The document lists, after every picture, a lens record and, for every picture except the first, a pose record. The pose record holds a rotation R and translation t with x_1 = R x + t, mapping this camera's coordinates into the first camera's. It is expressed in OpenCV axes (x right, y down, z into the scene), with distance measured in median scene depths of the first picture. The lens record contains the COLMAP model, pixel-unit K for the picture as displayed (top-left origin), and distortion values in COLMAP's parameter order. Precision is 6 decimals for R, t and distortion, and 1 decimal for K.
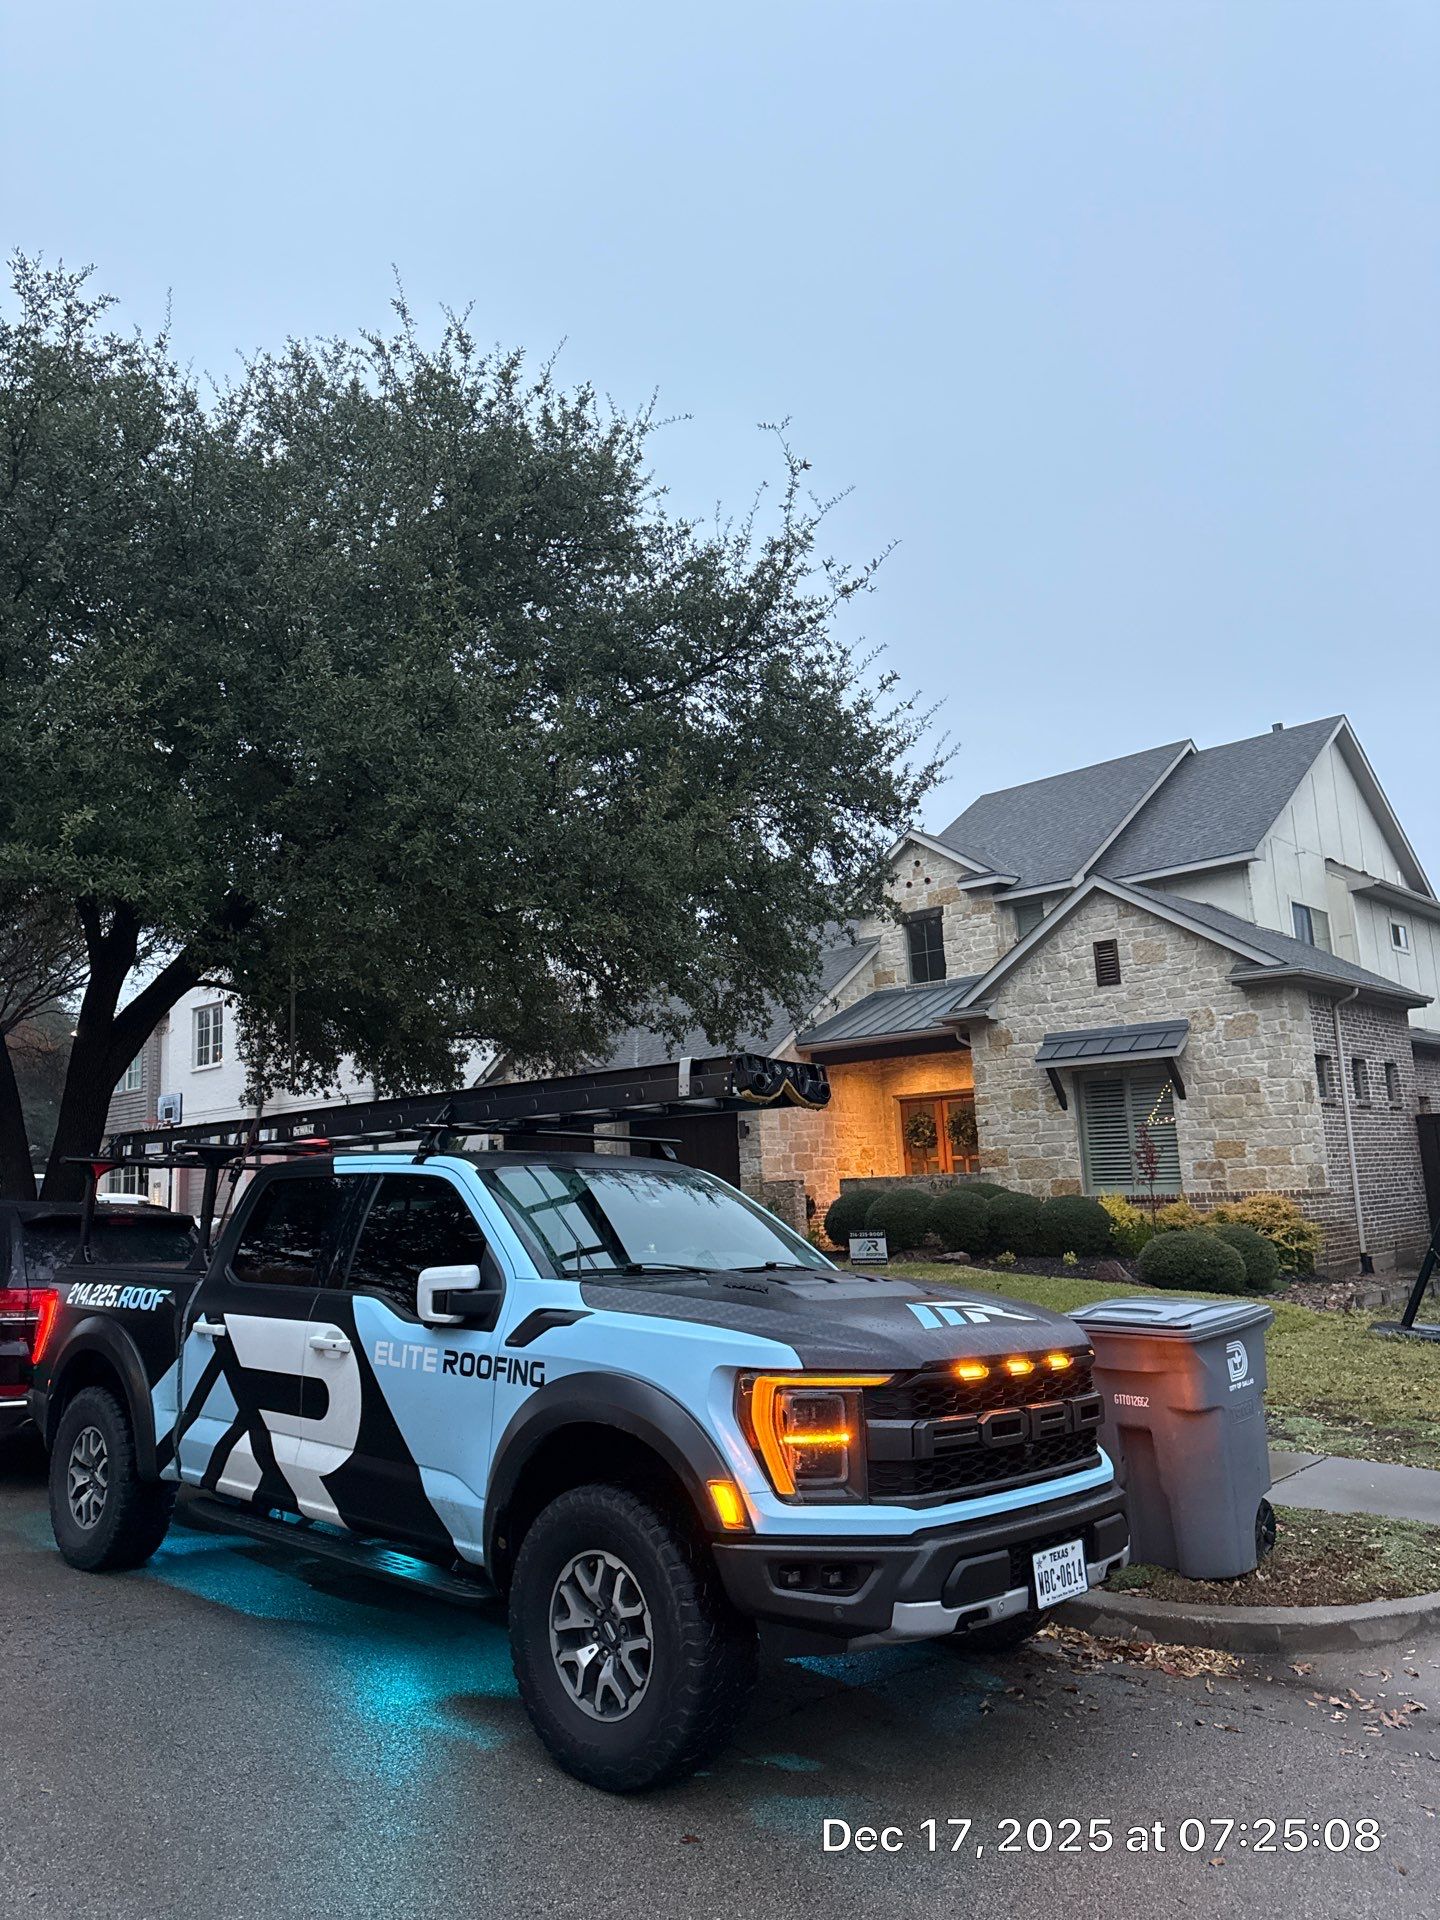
lens RADIAL K [[1359.7, 0, 693.0], [0, 1359.7, 963.6], [0, 0, 1]] dist [0.101107, -0.132955]
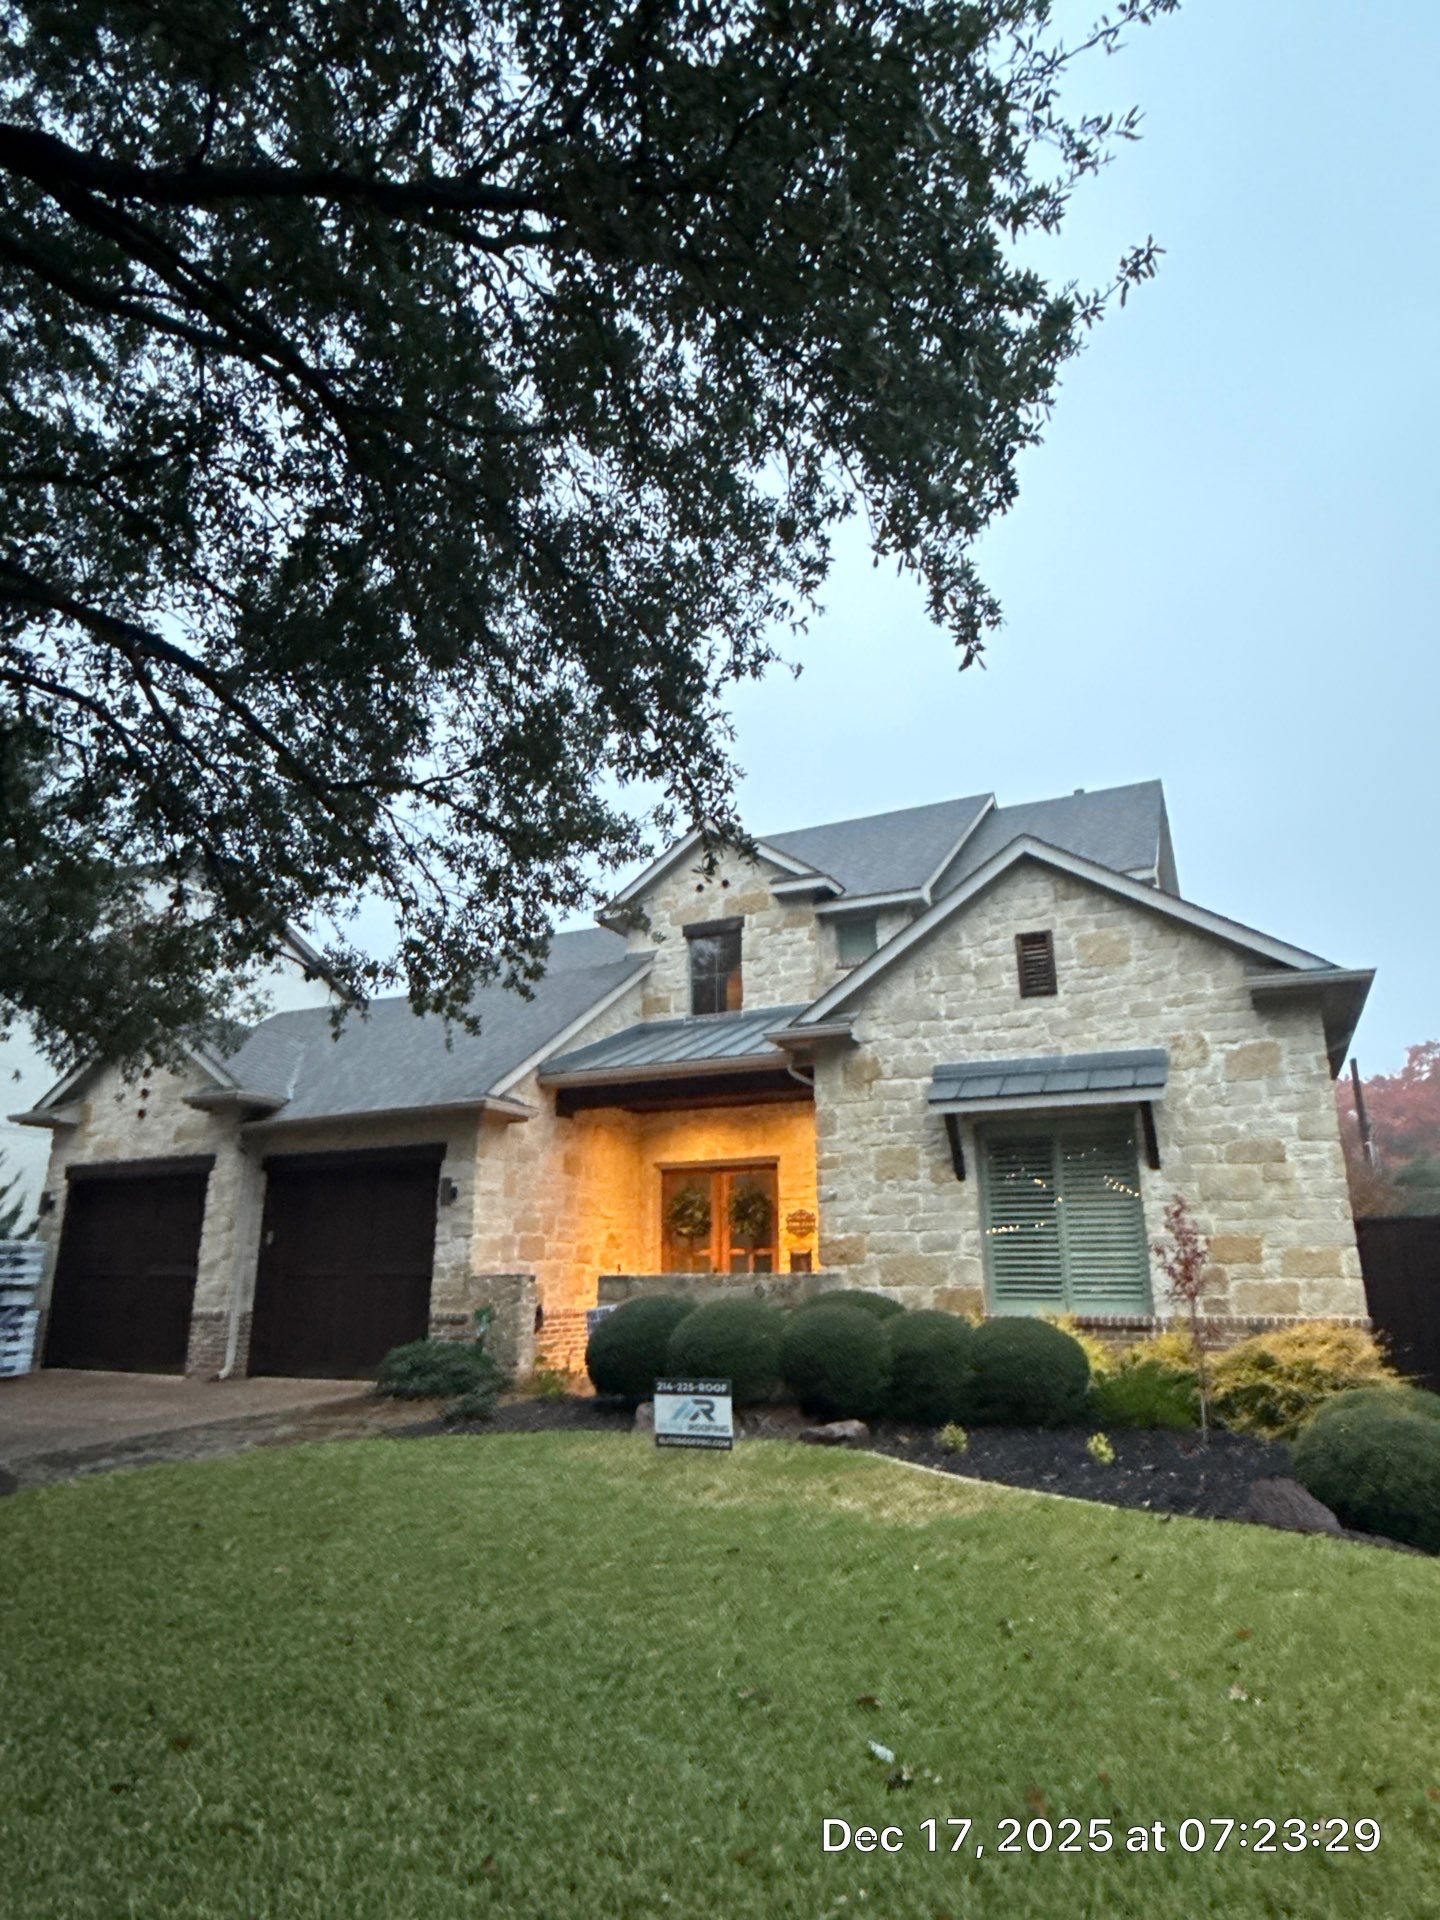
lens RADIAL K [[1103.2, 0, 720.0], [0, 1103.2, 960.0], [0, 0, 1]] dist [-0.005024, -0.000443]
pose [[0.952248, 0.122898, 0.279500, 0.000853], [-0.087092, 0.986715, -0.137147, 0.275582], [-0.292642, 0.106256, 0.950300, 1.689719]]
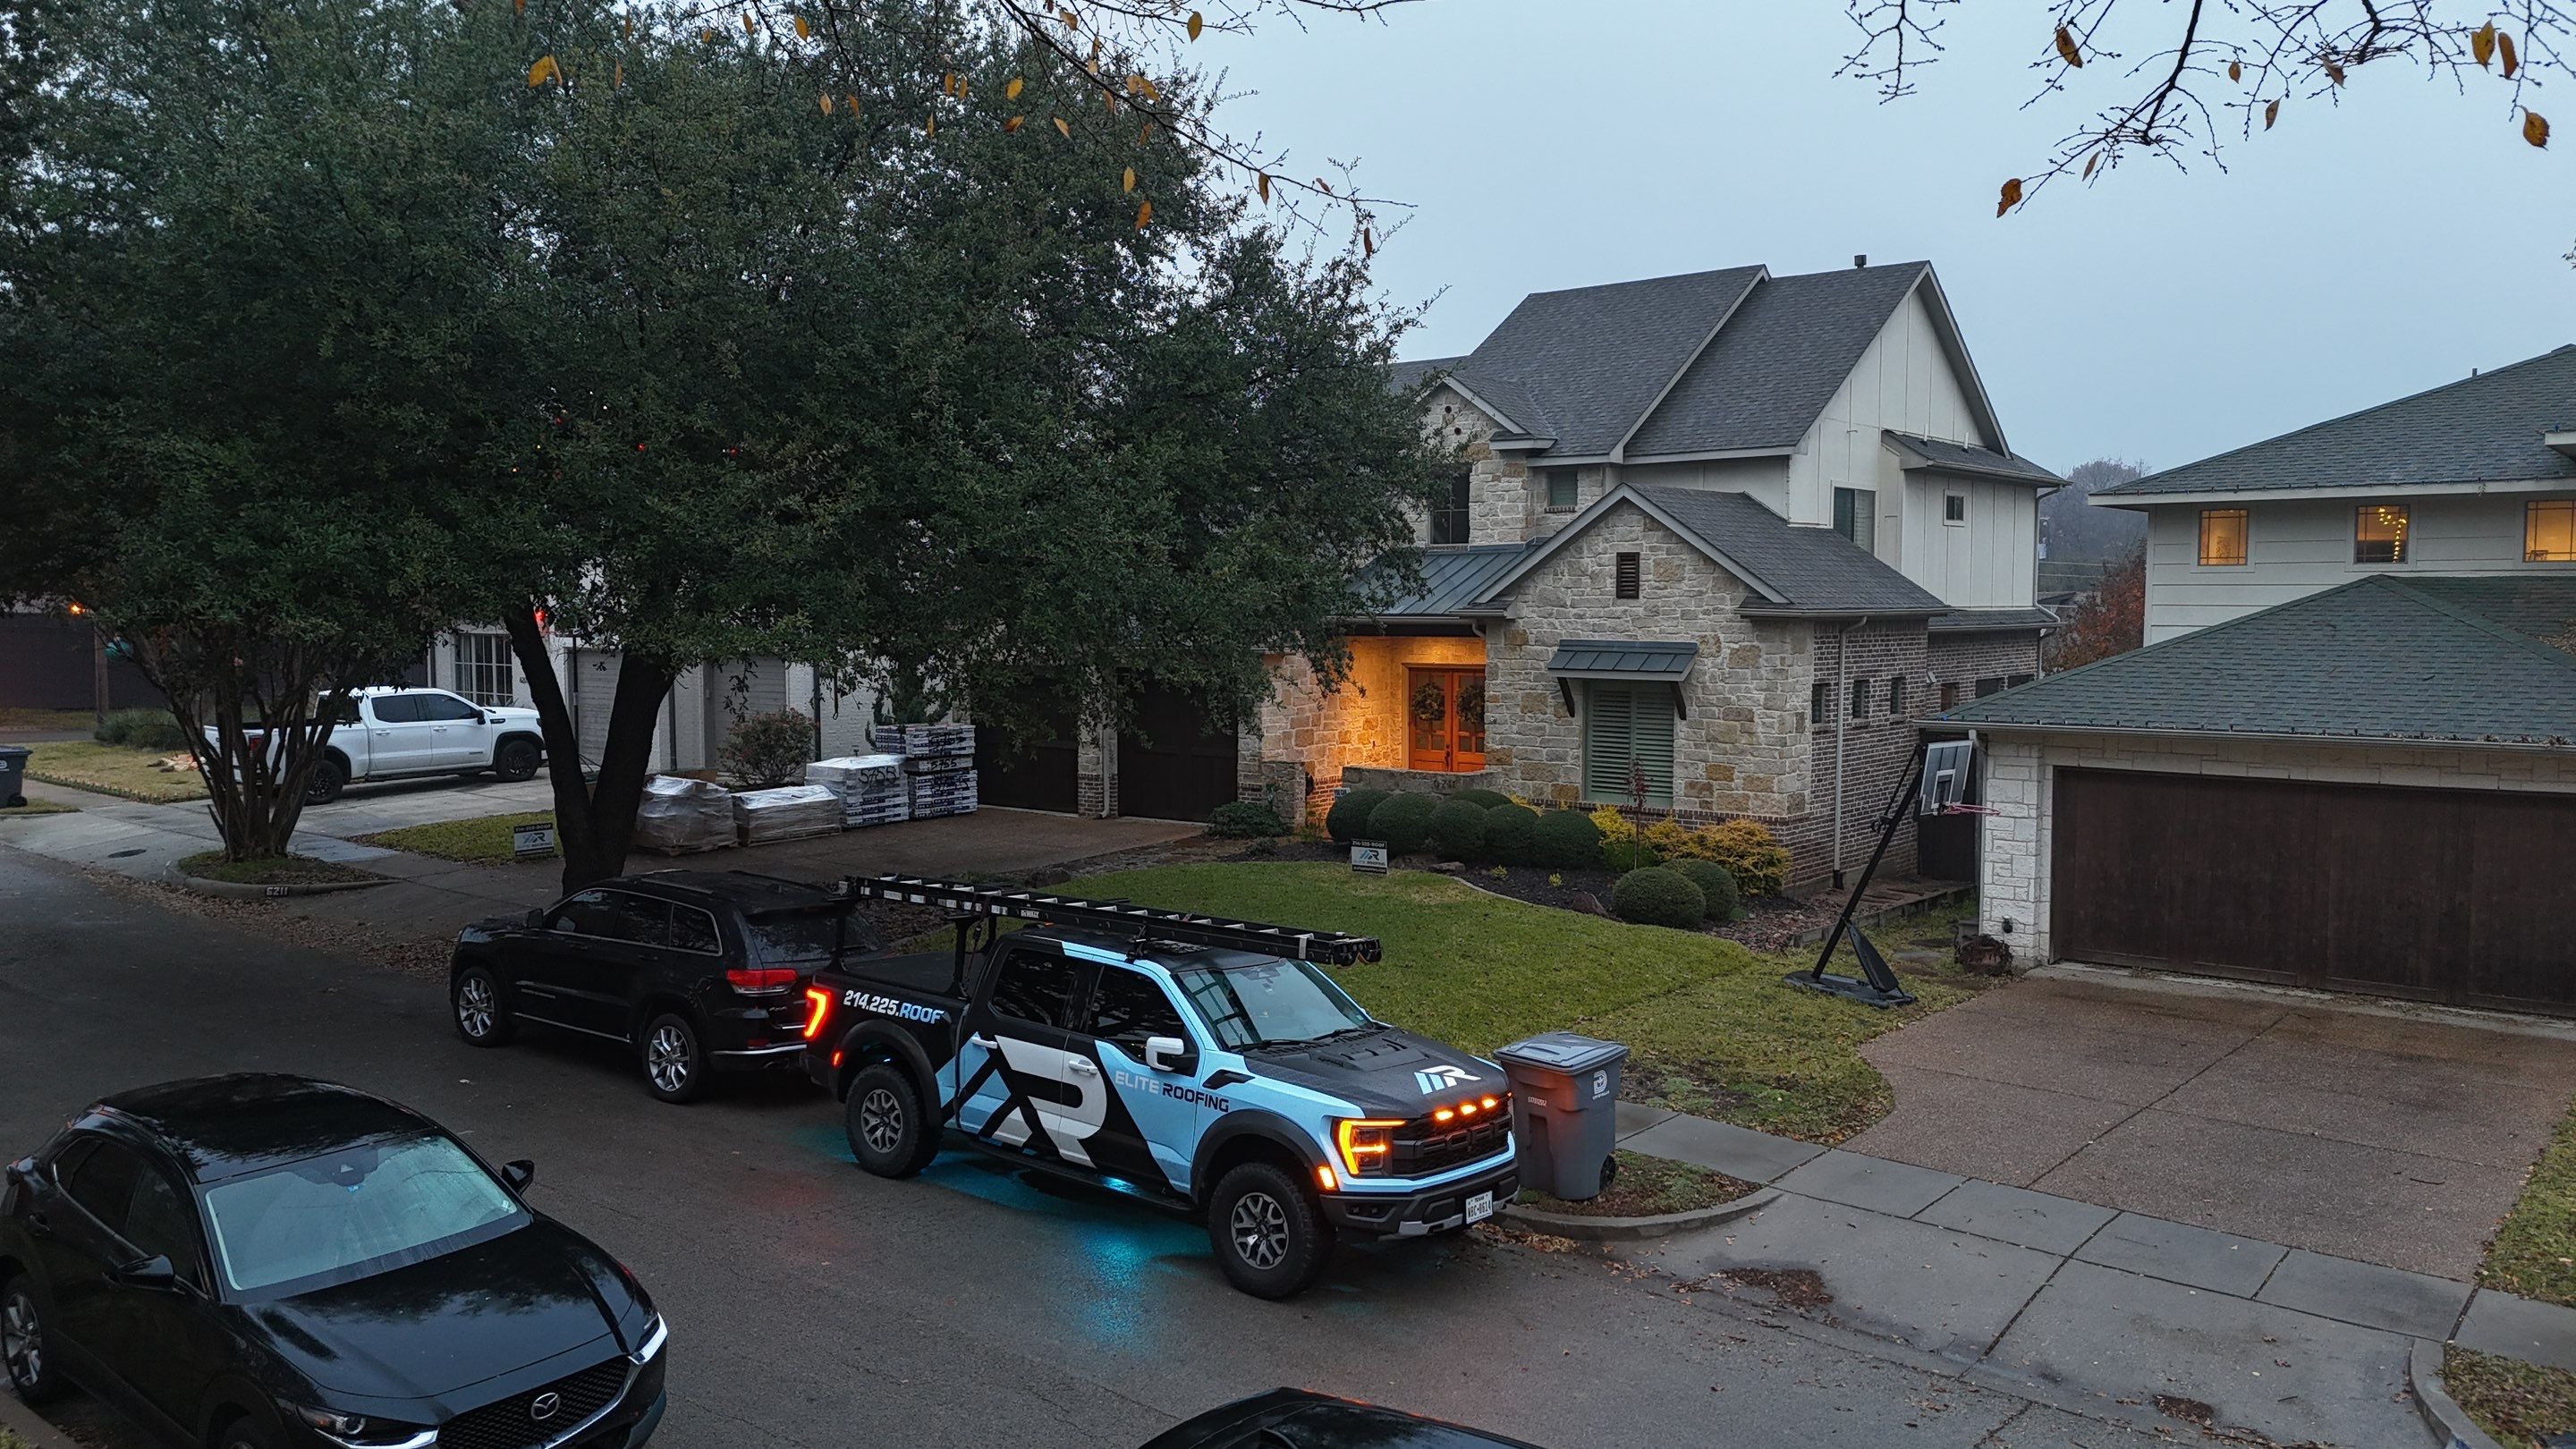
lens RADIAL K [[1899.1, 0, 1288.0], [0, 1899.1, 724.5], [0, 0, 1]] dist [0.143578, 0.000767]
pose [[0.994613, 0.040507, 0.095414, -0.217541], [-0.060837, 0.973389, 0.220936, -0.592581], [-0.083926, -0.225551, 0.970610, -1.079736]]
